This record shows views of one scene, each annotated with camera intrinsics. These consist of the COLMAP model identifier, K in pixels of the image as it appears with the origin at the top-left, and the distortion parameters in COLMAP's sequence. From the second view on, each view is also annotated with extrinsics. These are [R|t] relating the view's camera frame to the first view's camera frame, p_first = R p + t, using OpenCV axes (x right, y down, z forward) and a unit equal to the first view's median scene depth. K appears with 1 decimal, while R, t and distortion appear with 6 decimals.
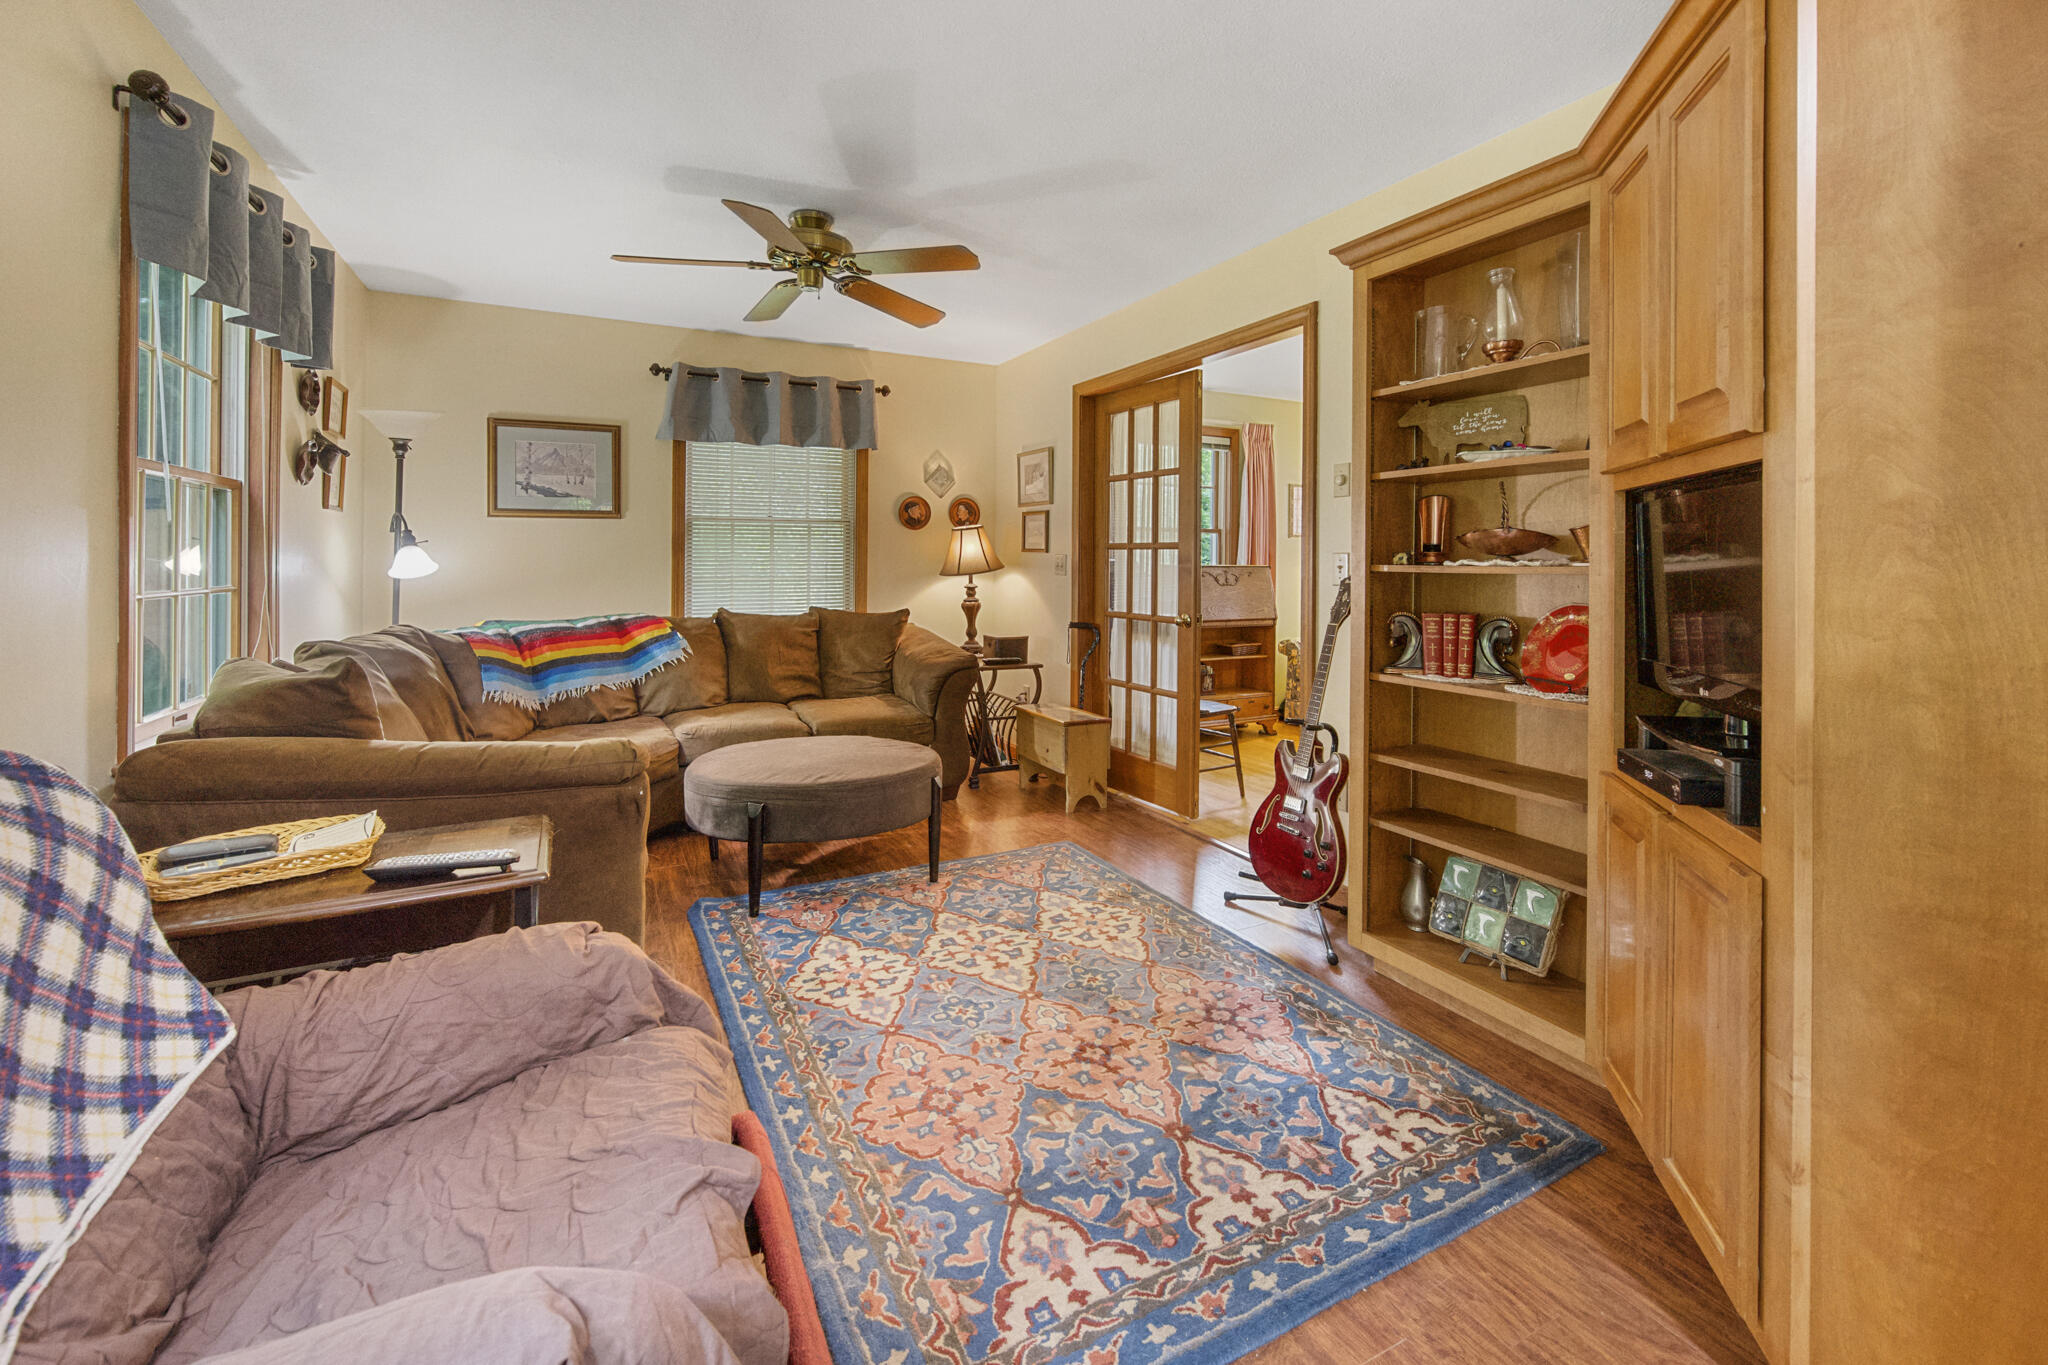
lens RADIAL K [[831.9, 0, 1013.7], [0, 831.9, 558.5], [0, 0, 1]] dist [-0.001783, -0.000388]
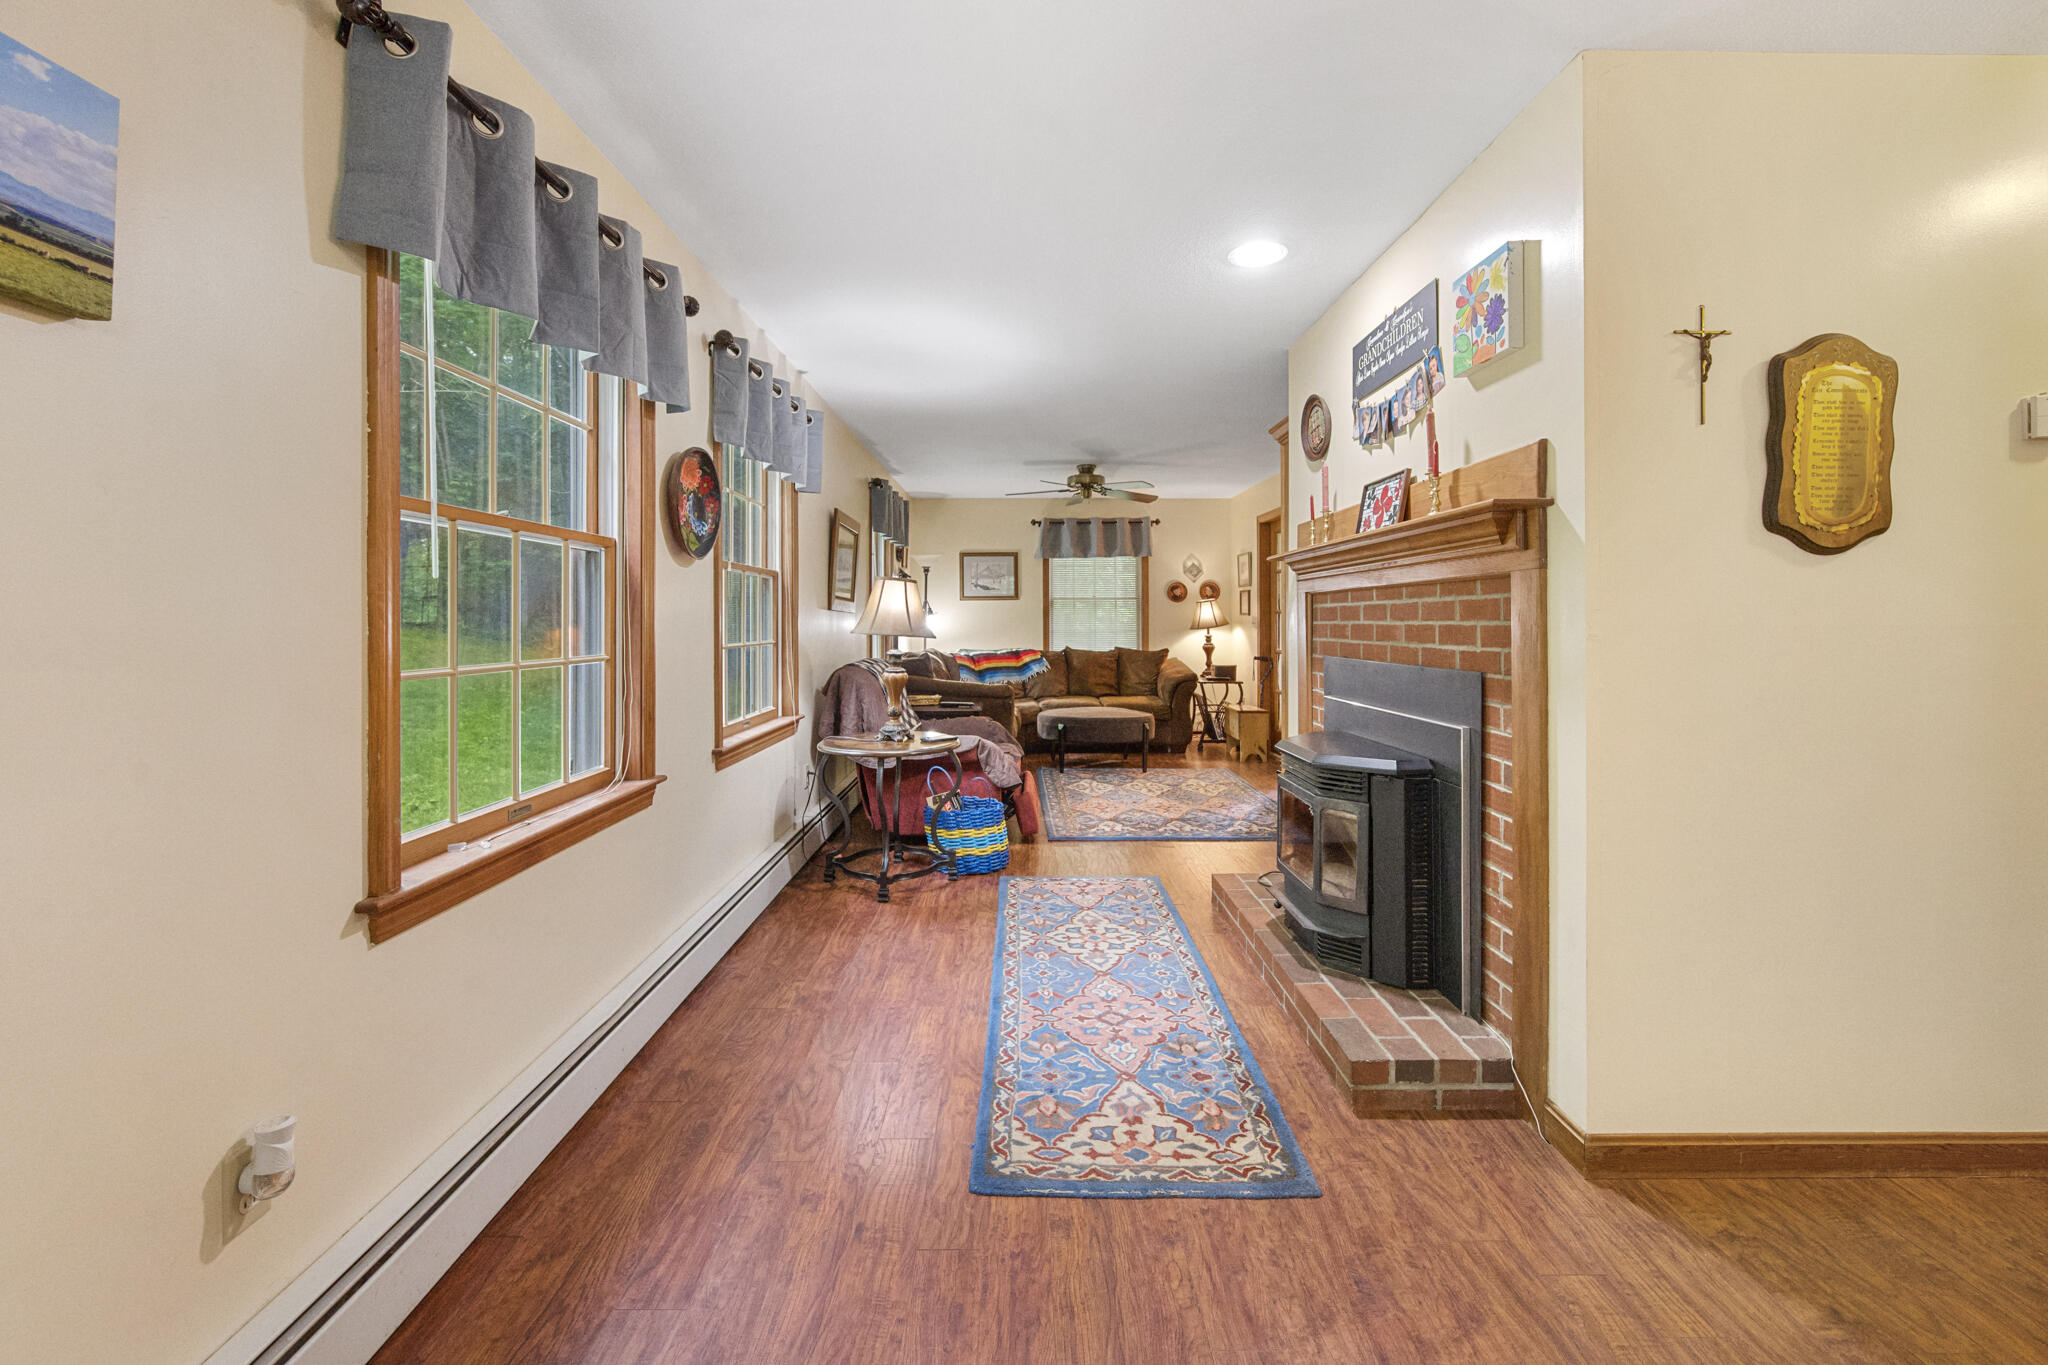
lens RADIAL K [[831.9, 0, 1051.2], [0, 831.9, 615.4], [0, 0, 1]] dist [-0.001783, -0.000388]
pose [[0.906668, -0.010575, -0.421712, 0.445118], [0.006610, 0.999919, -0.010864, 0.010340], [0.421793, 0.007062, 0.906665, -0.779005]]
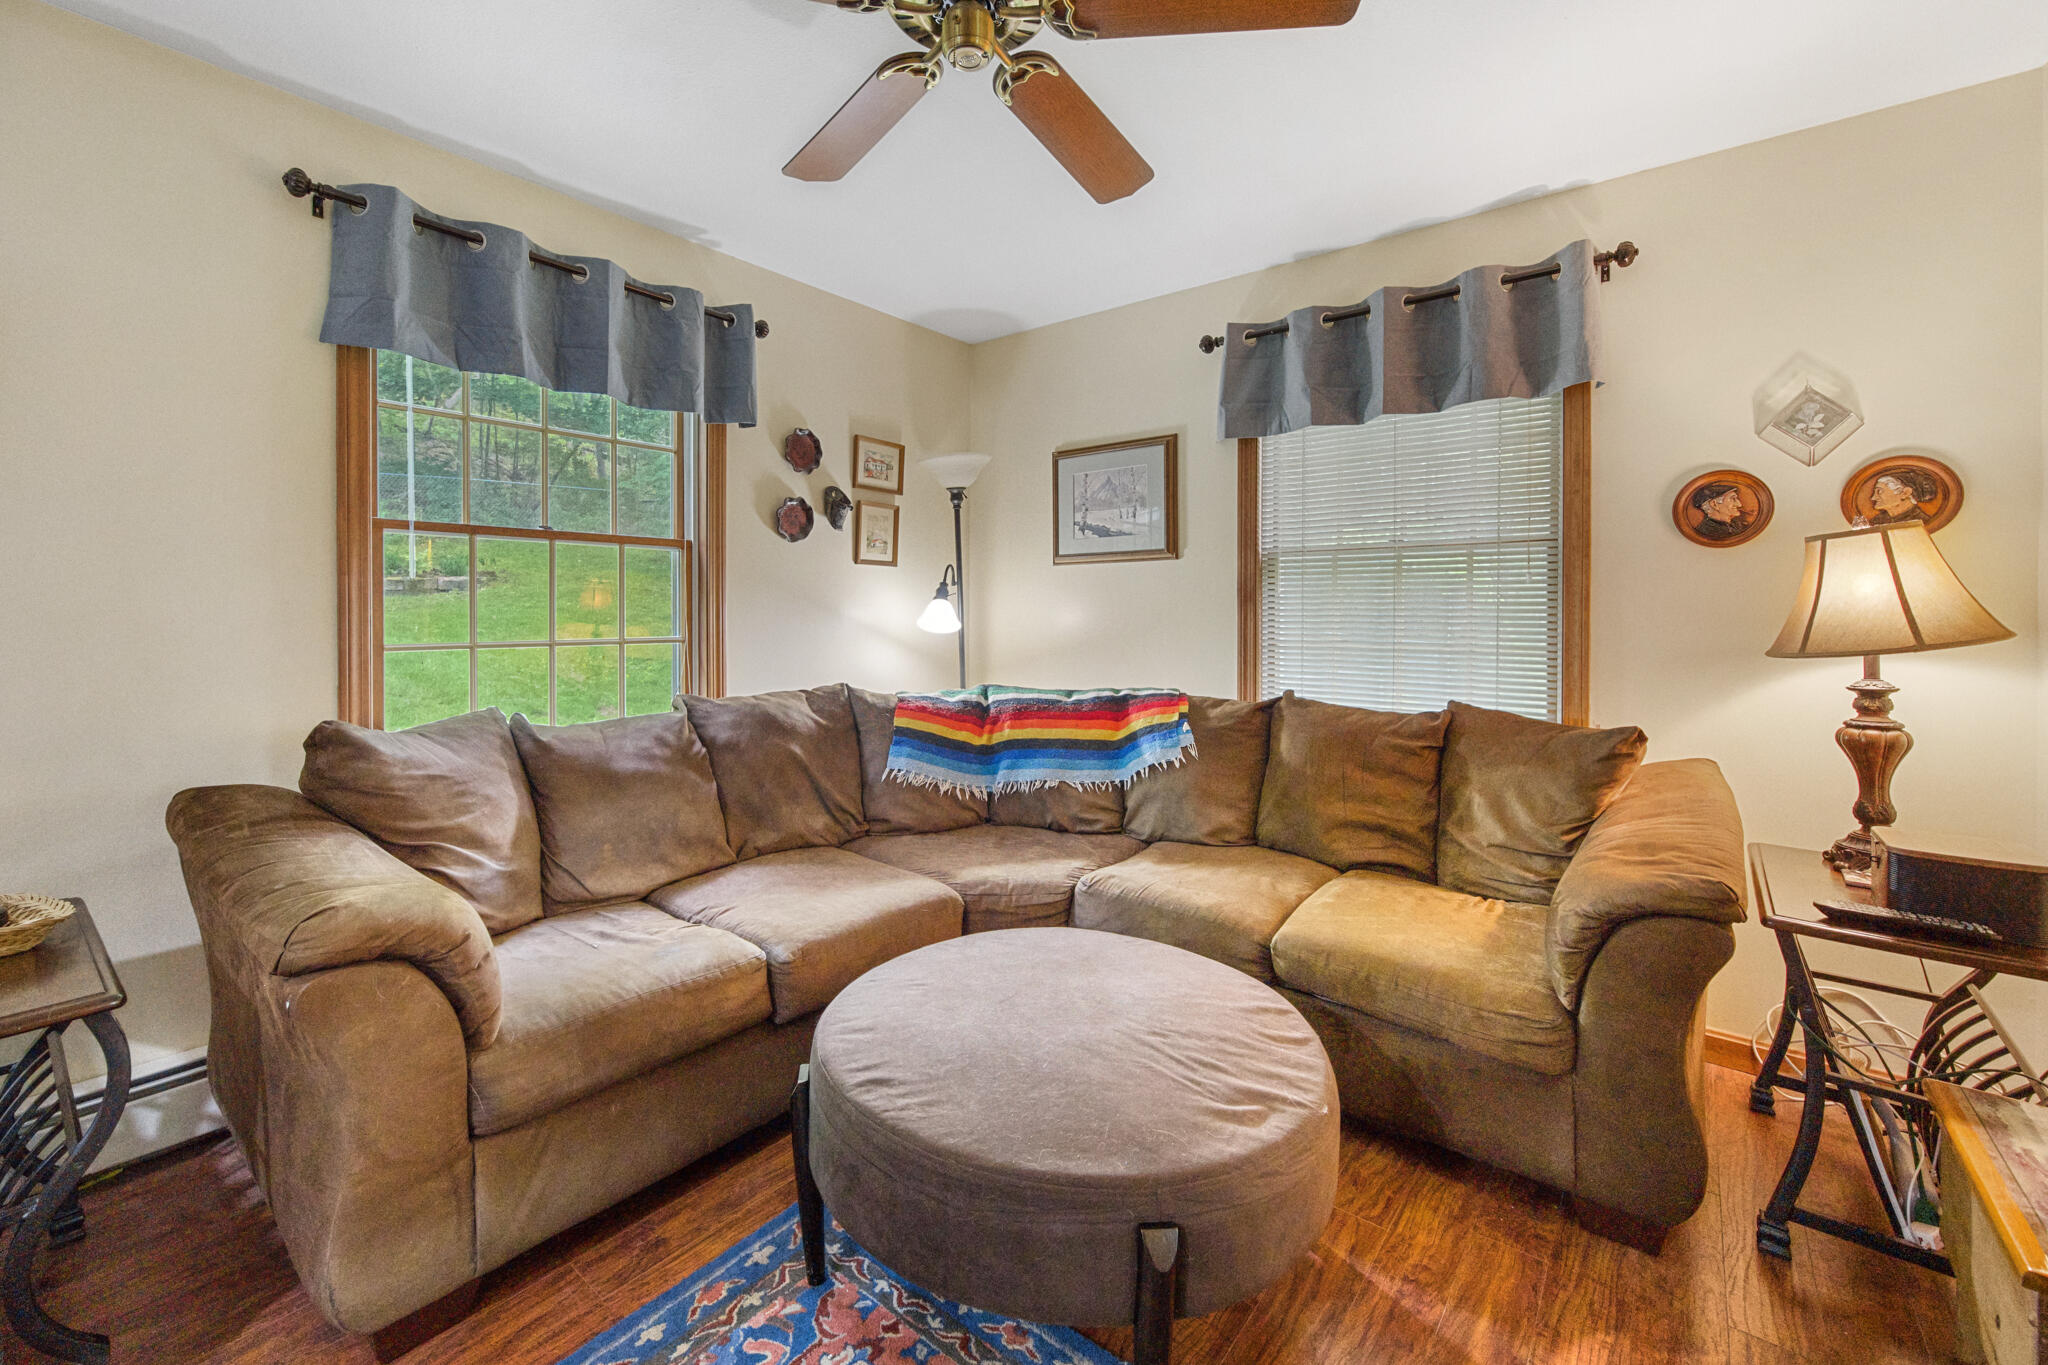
lens RADIAL K [[831.9, 0, 1025.7], [0, 831.9, 608.9], [0, 0, 1]] dist [-0.001783, -0.000388]
pose [[0.419741, -0.003386, -0.907638, 0.155461], [-0.000717, 0.999991, -0.004062, -0.000035], [0.907644, 0.002356, 0.419735, 0.604154]]
